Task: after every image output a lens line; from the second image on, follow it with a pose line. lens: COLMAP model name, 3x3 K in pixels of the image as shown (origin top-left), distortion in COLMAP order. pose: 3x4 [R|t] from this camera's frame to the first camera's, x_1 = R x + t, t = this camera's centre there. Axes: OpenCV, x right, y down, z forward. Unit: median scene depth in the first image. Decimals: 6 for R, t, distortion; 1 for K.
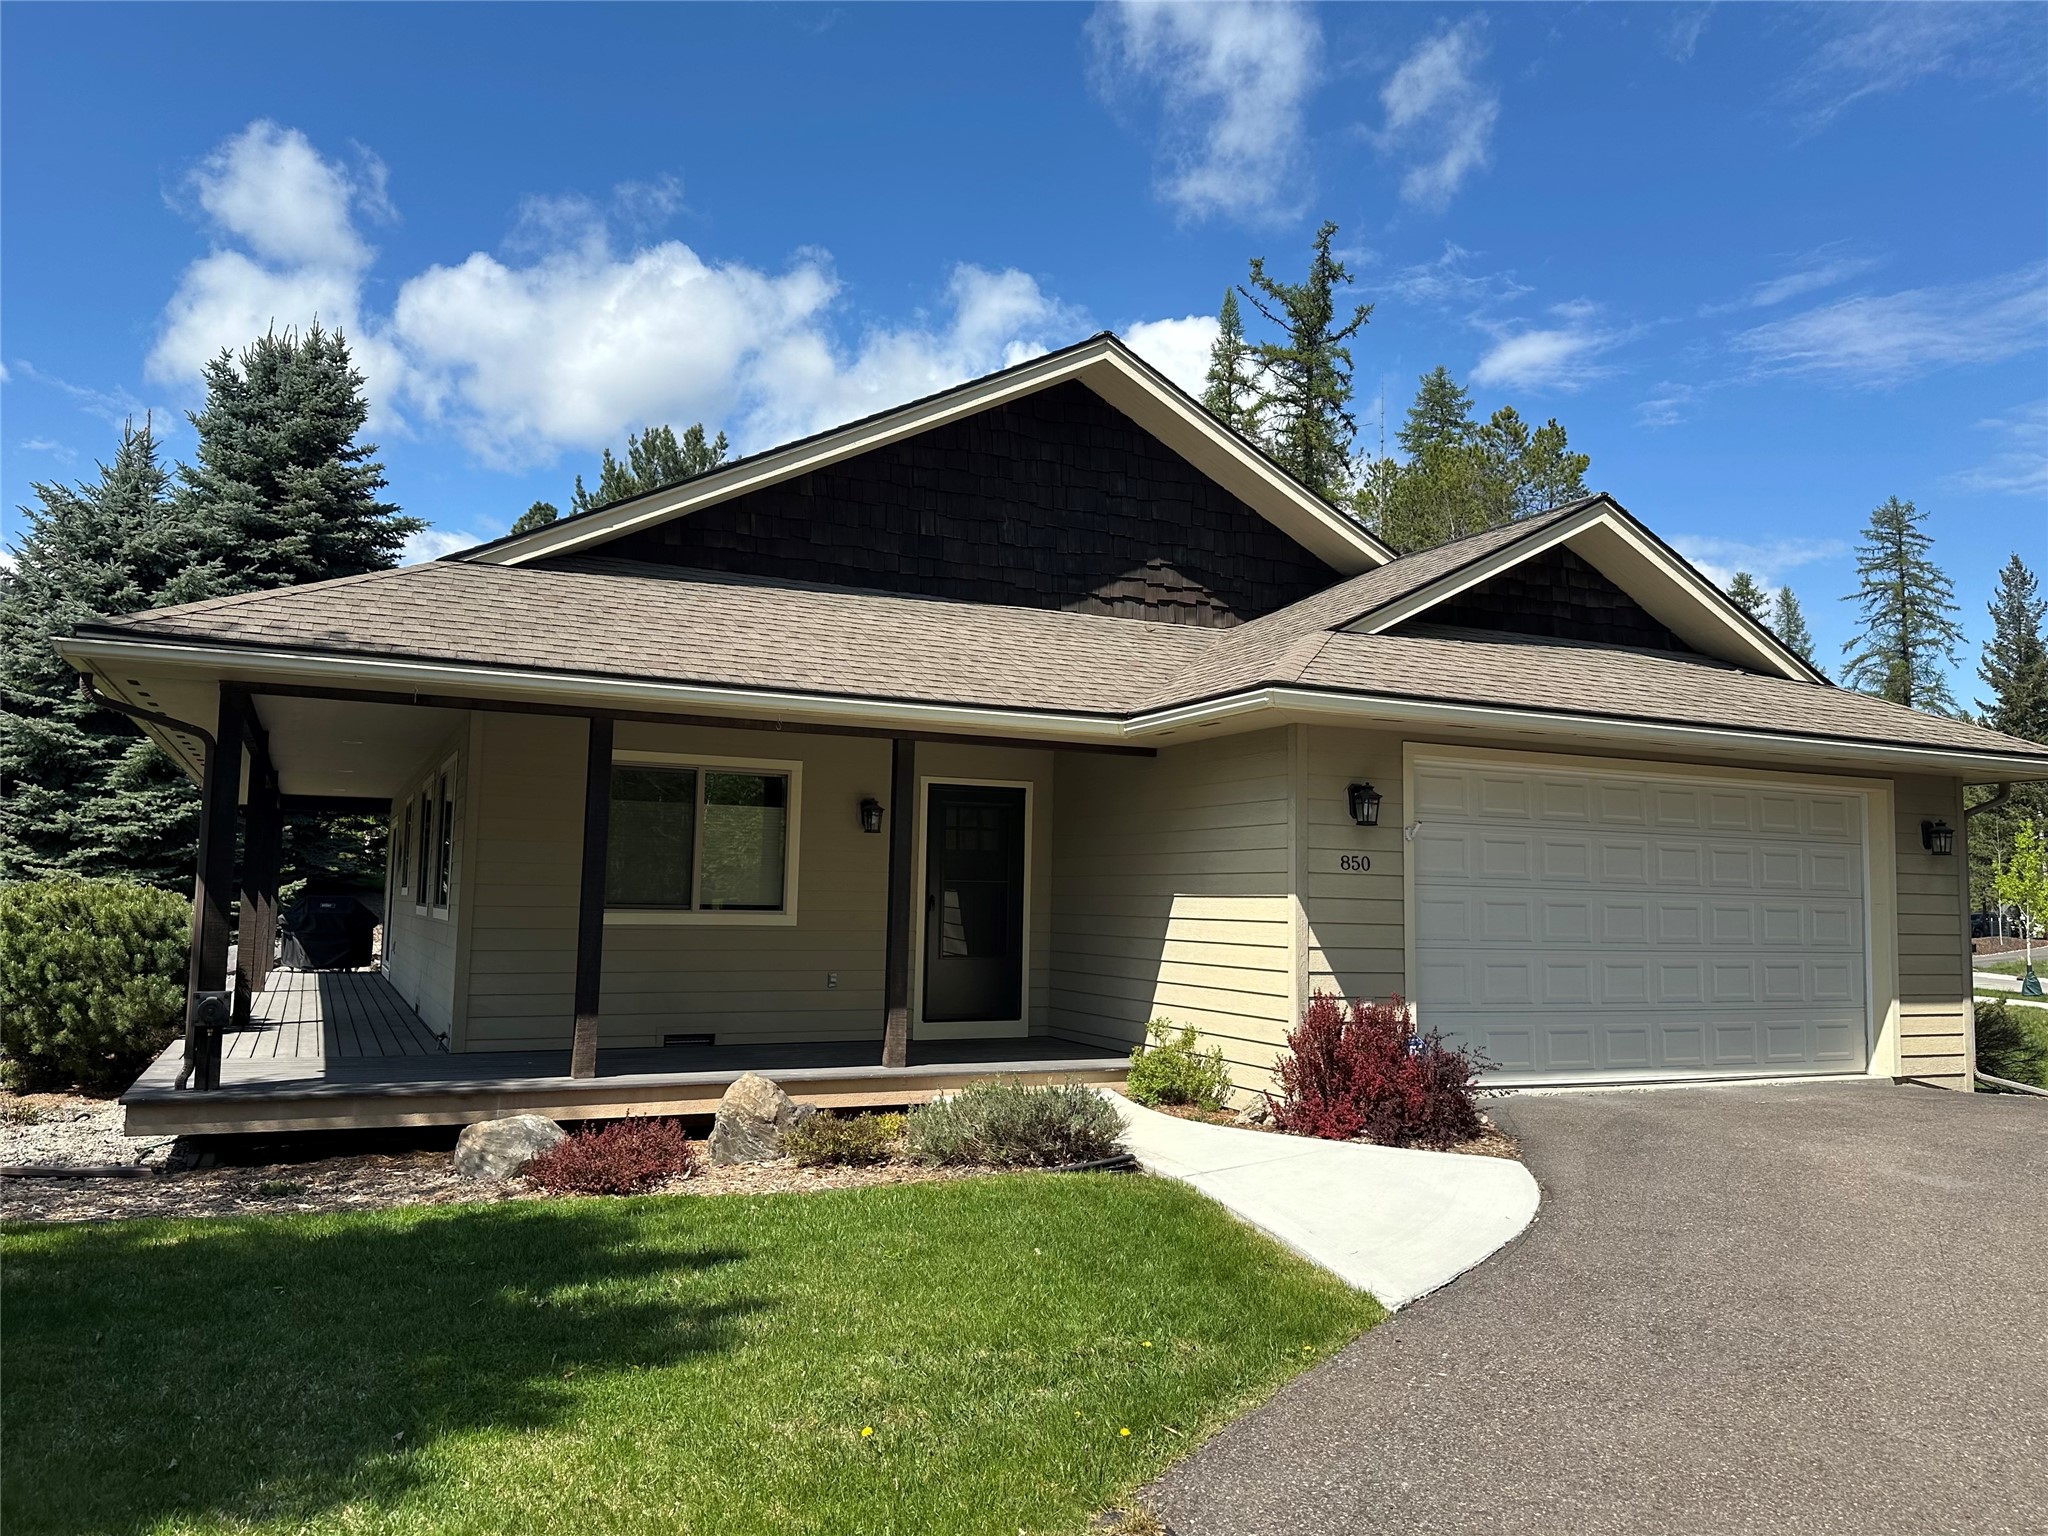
lens RADIAL K [[1481.4, 0, 1024.0], [0, 1481.4, 768.0], [0, 0, 1]] dist [0.066974, -0.080001]
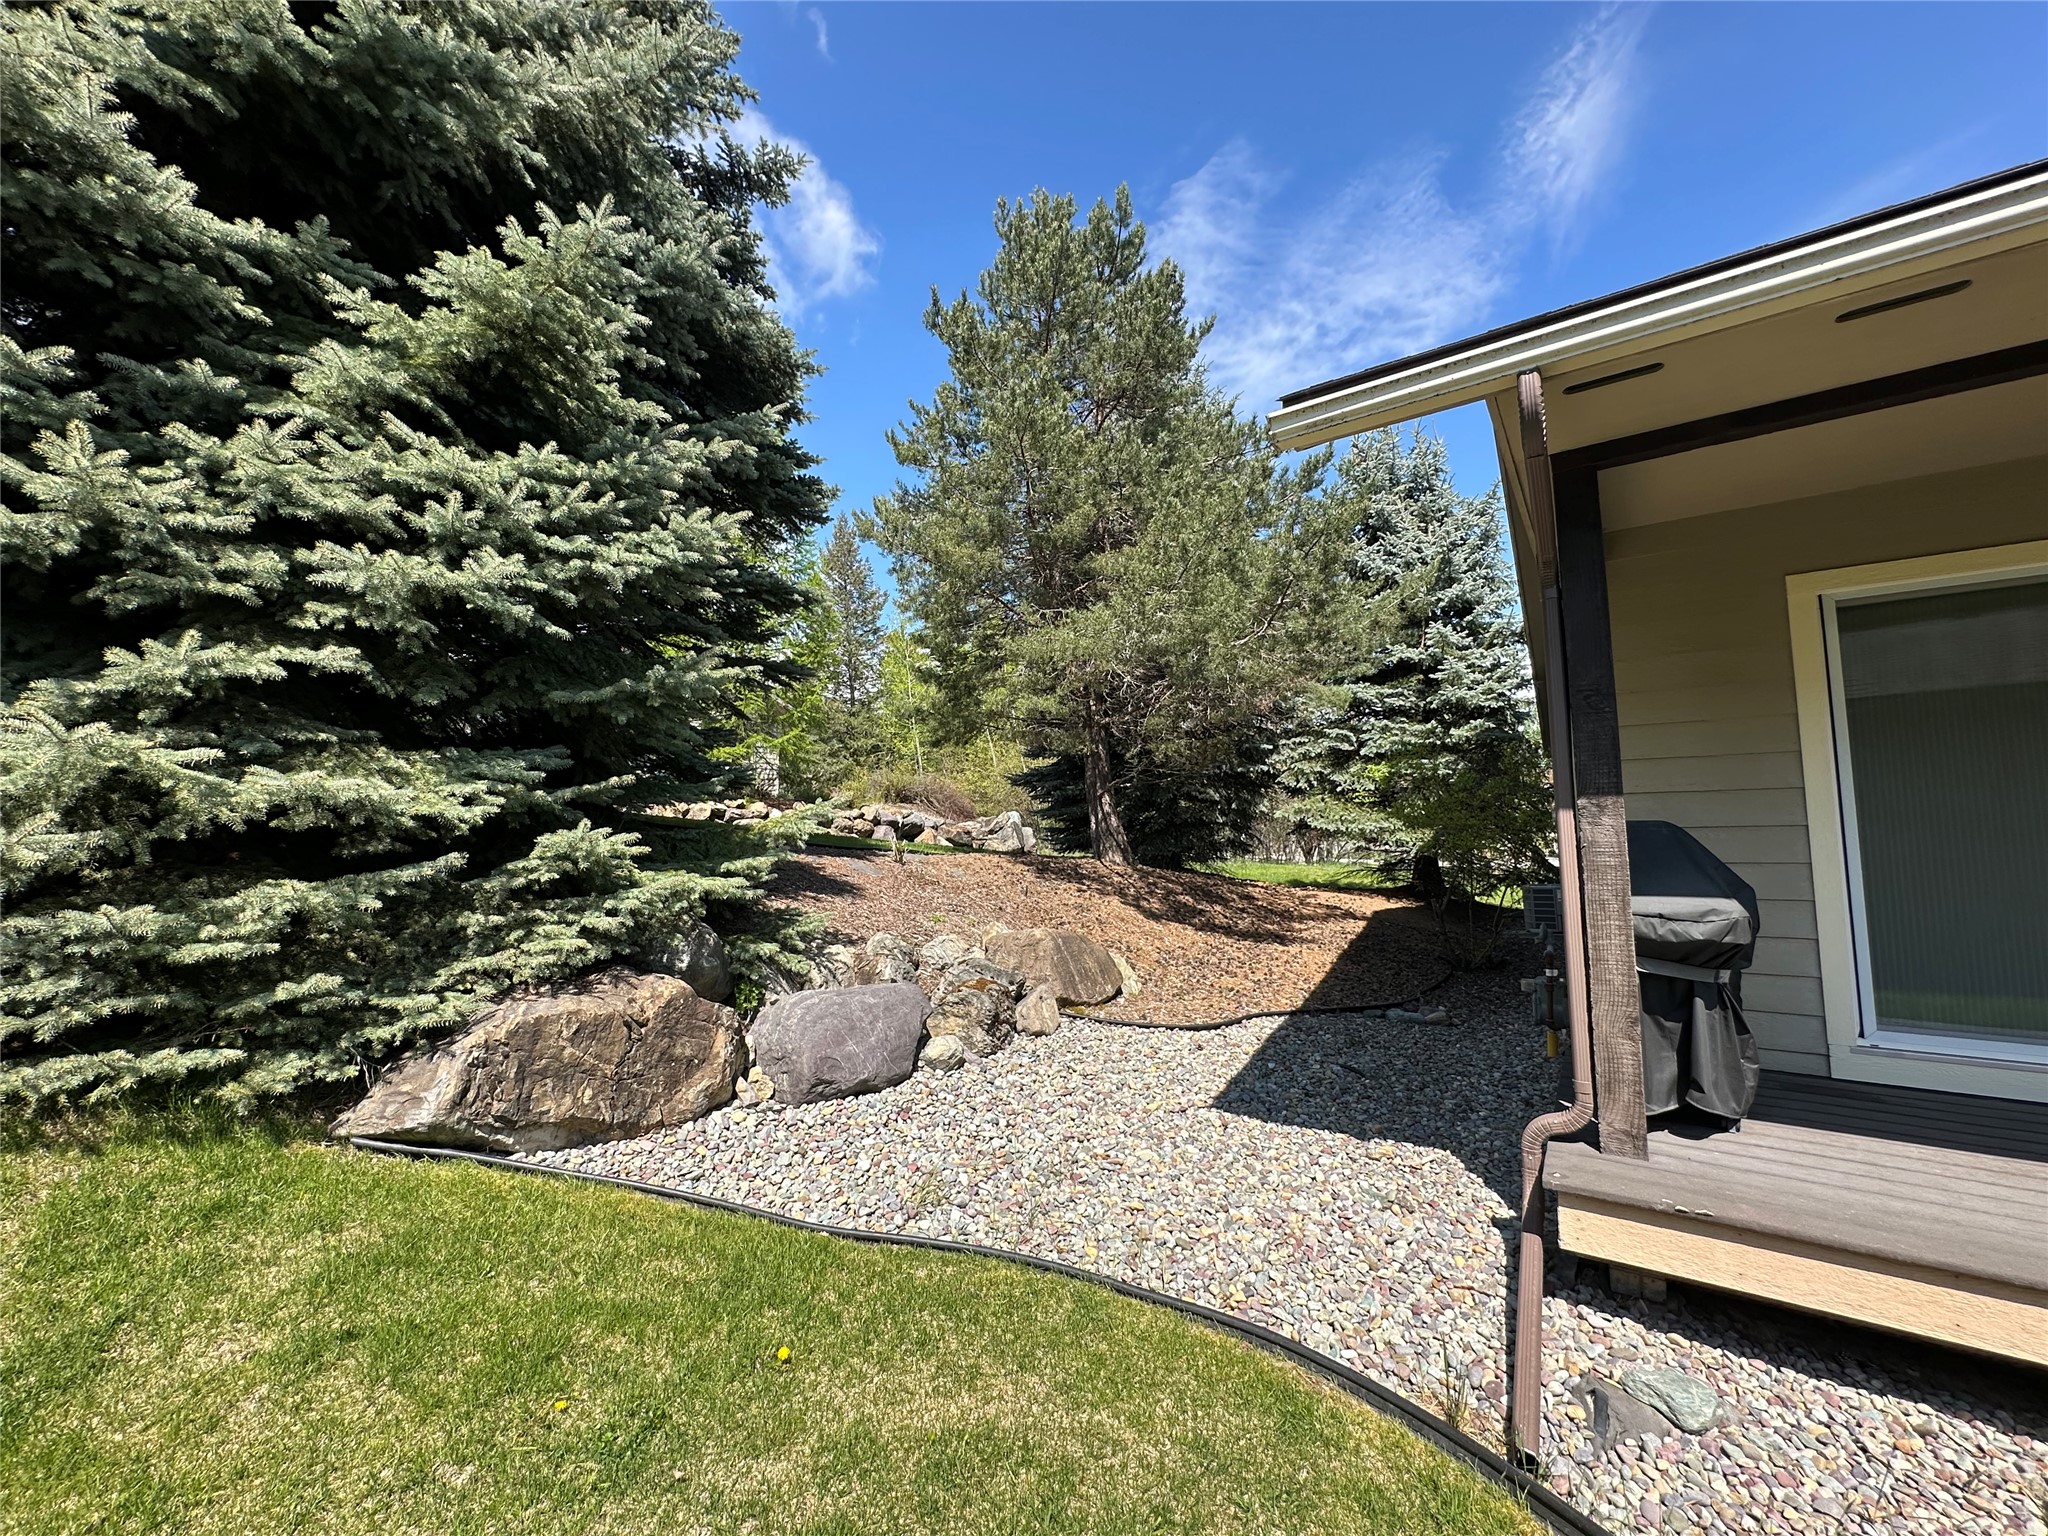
lens RADIAL K [[817.3, 0, 1024.0], [0, 817.3, 768.0], [0, 0, 1]] dist [0.000385, 0.000112]
pose [[0.871745, 0.014605, 0.489742, -1.295711], [-0.018858, 0.999815, 0.003751, 0.156160], [-0.489596, -0.012505, 0.871859, 1.866642]]
